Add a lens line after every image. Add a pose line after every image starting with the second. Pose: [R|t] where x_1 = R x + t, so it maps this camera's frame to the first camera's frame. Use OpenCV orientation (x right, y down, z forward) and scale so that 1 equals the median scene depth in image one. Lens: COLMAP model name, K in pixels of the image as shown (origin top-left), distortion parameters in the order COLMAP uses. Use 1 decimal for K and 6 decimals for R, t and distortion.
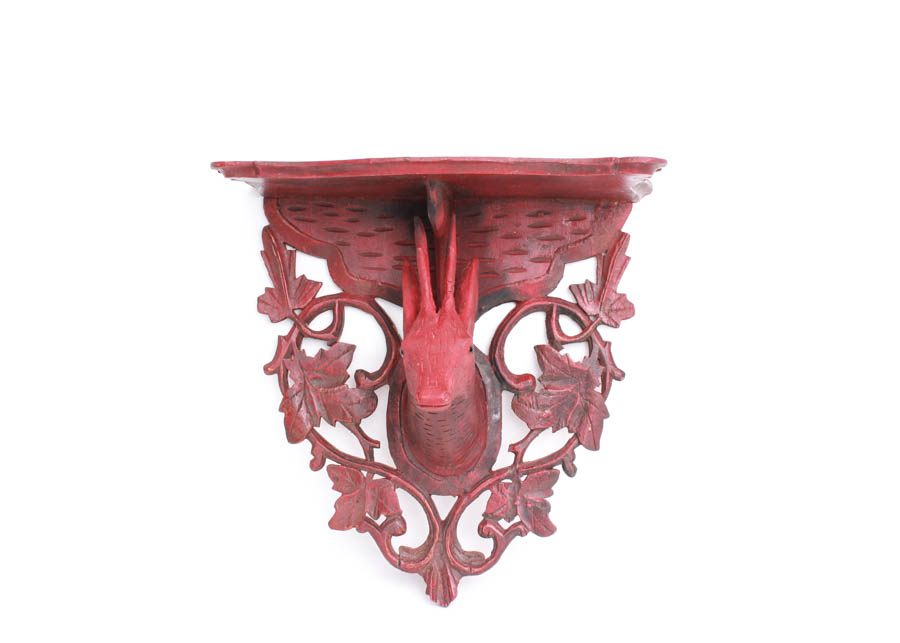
lens RADIAL K [[1668.4, 0, 452.2], [0, 1668.4, 319.0], [0, 0, 1]] dist [0.084329, 0.000000]
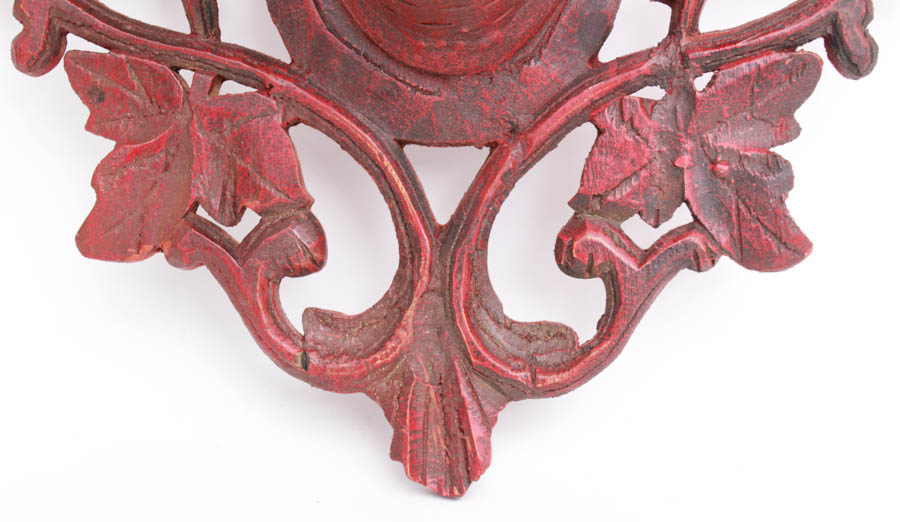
lens RADIAL K [[1774.1, 0, 457.6], [0, 1774.1, 264.0], [0, 0, 1]] dist [0.140277, 0.000000]
pose [[0.999927, -0.011799, 0.002778, -0.003752], [0.011630, 0.998446, 0.054503, 0.110221], [-0.003417, -0.054466, 0.998510, 0.669921]]
